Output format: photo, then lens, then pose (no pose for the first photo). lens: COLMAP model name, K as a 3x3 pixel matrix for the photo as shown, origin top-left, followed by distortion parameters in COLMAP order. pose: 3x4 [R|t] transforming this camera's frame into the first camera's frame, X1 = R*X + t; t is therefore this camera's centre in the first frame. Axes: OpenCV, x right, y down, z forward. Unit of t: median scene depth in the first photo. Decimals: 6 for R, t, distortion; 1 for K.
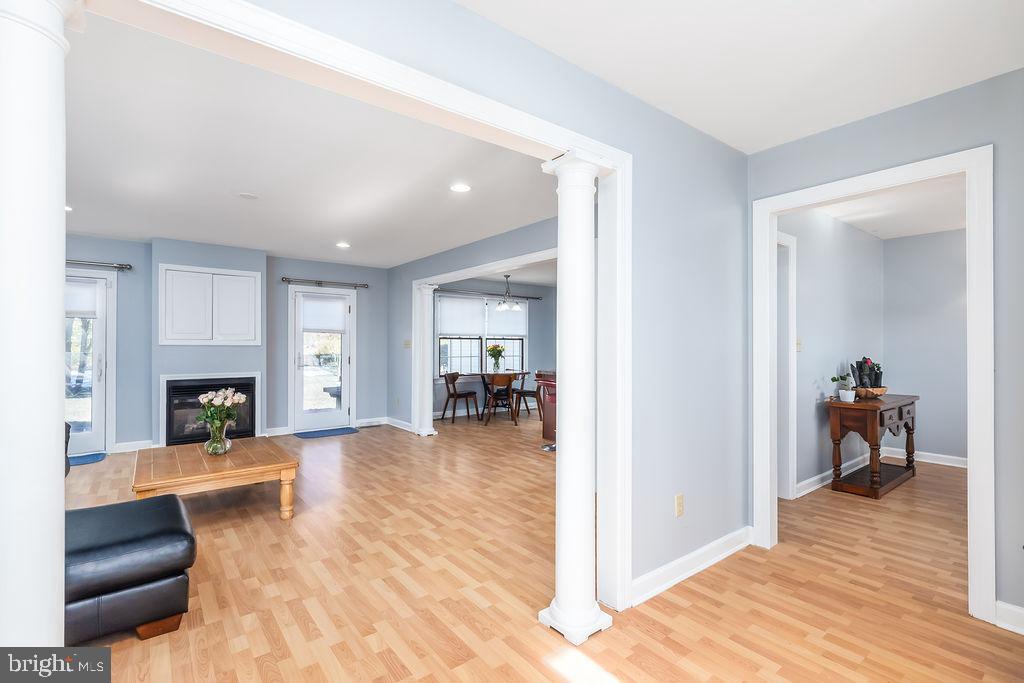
lens RADIAL K [[468.4, 0, 508.6], [0, 468.4, 339.8], [0, 0, 1]] dist [0.001988, 0.000151]
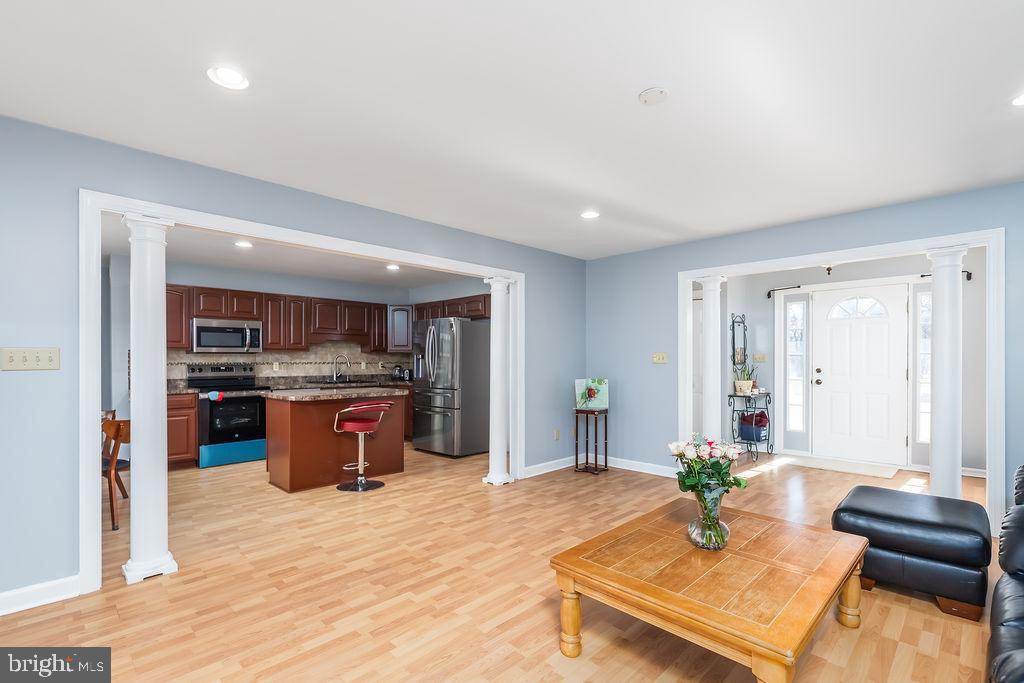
lens RADIAL K [[468.4, 0, 508.6], [0, 468.4, 339.8], [0, 0, 1]] dist [0.001988, 0.000151]
pose [[-0.125903, 0.043952, 0.991068, -0.757336], [-0.011408, 0.998888, -0.045748, 0.008439], [-0.991977, -0.017066, -0.125261, 0.849182]]
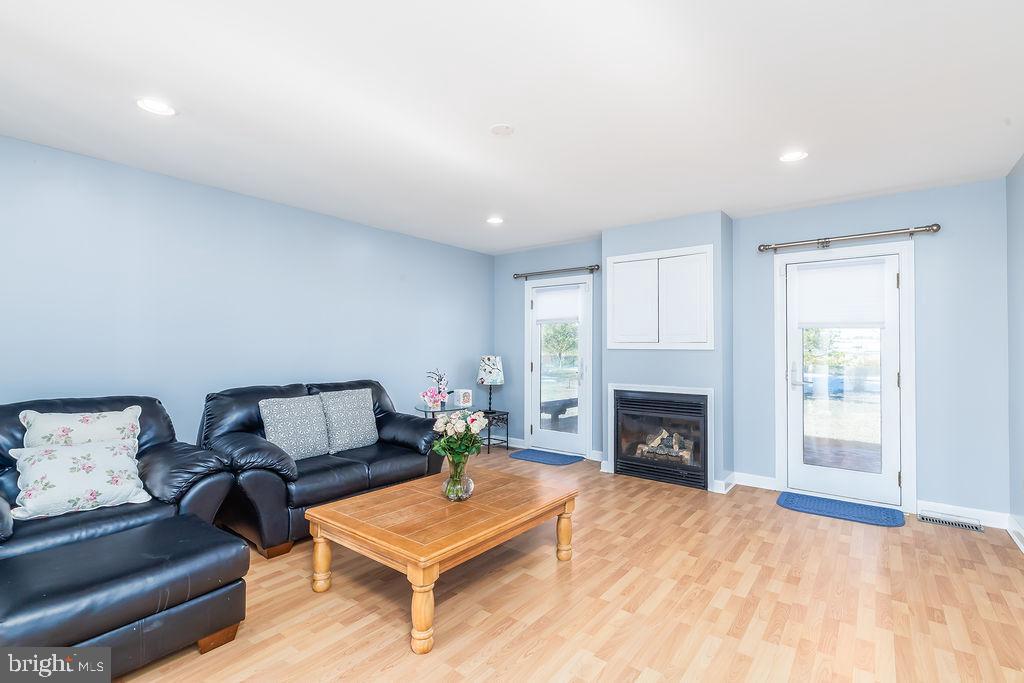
lens RADIAL K [[476.5, 0, 512.0], [0, 476.5, 341.5], [0, 0, 1]] dist [0.001171, 0.000134]
pose [[0.251699, -0.010904, -0.967744, 0.078790], [0.010865, 0.999905, -0.008440, 0.002108], [0.967744, -0.008391, 0.251794, 0.573568]]
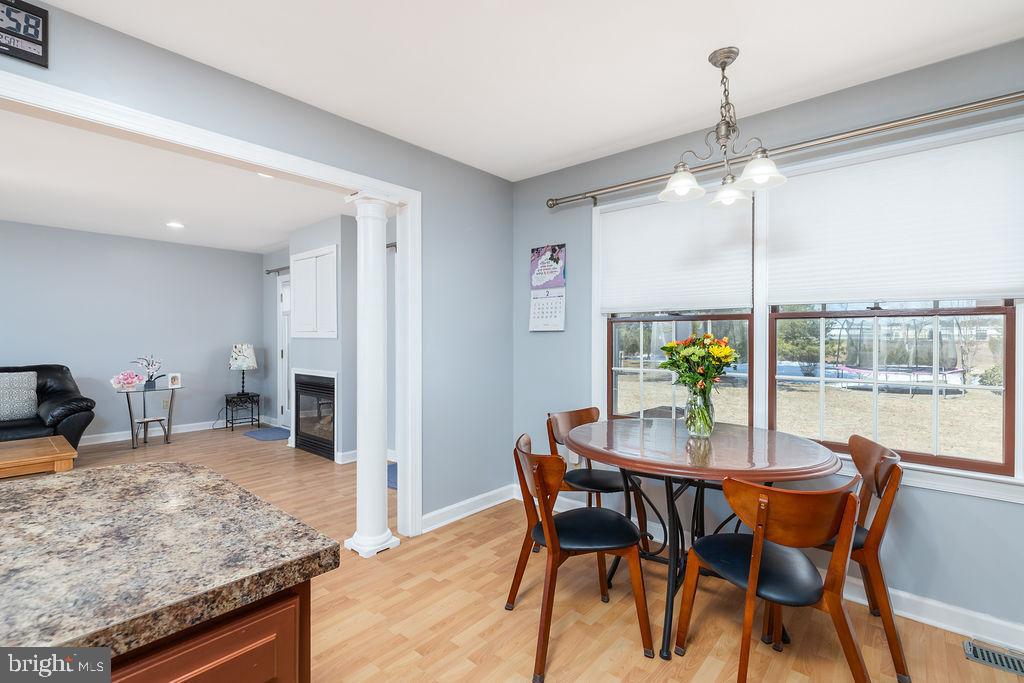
lens RADIAL K [[468.4, 0, 508.6], [0, 468.4, 339.8], [0, 0, 1]] dist [0.001988, 0.000151]
pose [[0.196255, 0.007480, -0.980524, 0.313550], [0.014822, 0.999834, 0.010594, 0.010841], [0.980441, -0.016612, 0.196111, 1.203021]]
